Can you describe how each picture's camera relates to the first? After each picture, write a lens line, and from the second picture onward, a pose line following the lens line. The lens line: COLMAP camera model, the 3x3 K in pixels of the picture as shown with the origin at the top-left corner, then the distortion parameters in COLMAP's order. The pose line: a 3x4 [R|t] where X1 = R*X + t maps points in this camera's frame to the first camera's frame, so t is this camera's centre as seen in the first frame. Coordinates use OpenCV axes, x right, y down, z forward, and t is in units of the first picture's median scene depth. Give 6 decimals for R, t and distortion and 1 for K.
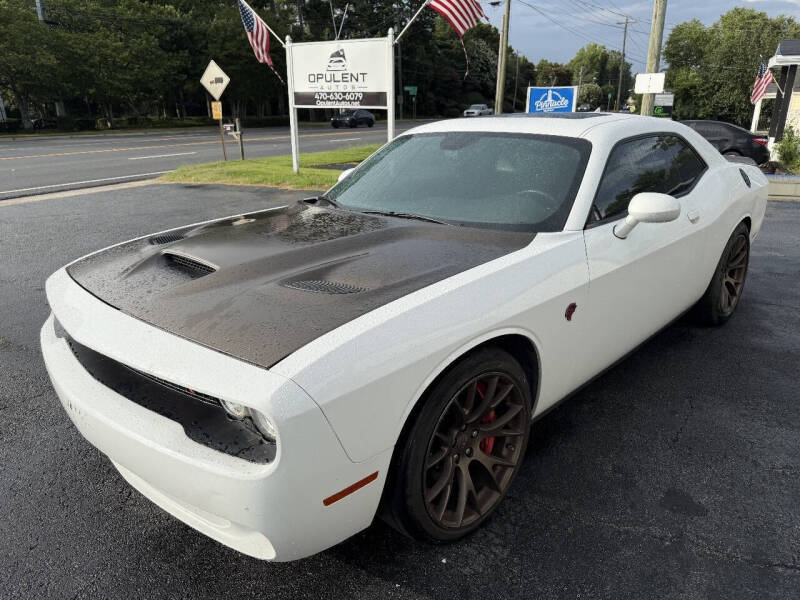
lens RADIAL K [[574.8, 0, 395.2], [0, 574.8, 302.2], [0, 0, 1]] dist [0.024333, -0.033466]
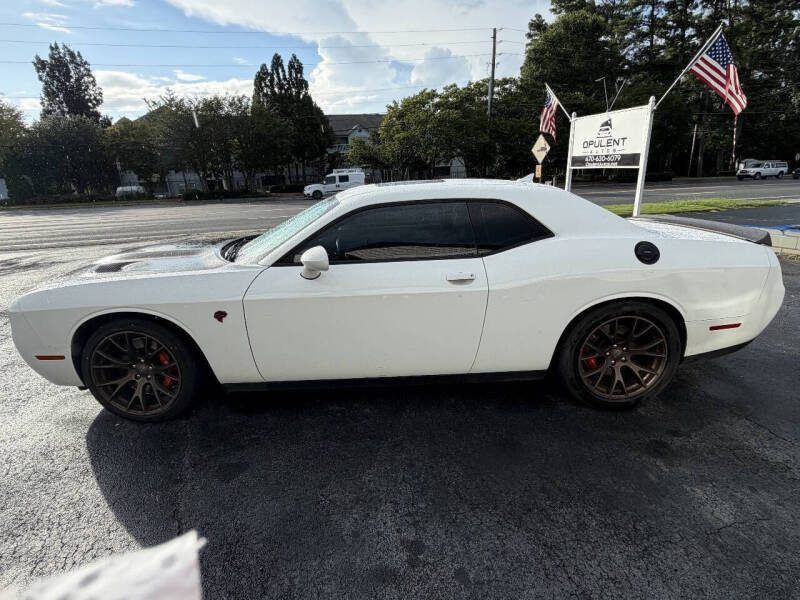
lens RADIAL K [[439.9, 0, 396.2], [0, 439.9, 296.0], [0, 0, 1]] dist [-0.002521, -0.004936]
pose [[0.700995, 0.176614, -0.690951, 0.280047], [-0.203220, 0.978151, 0.043852, -0.035721], [0.683599, 0.109675, 0.721570, 0.093929]]
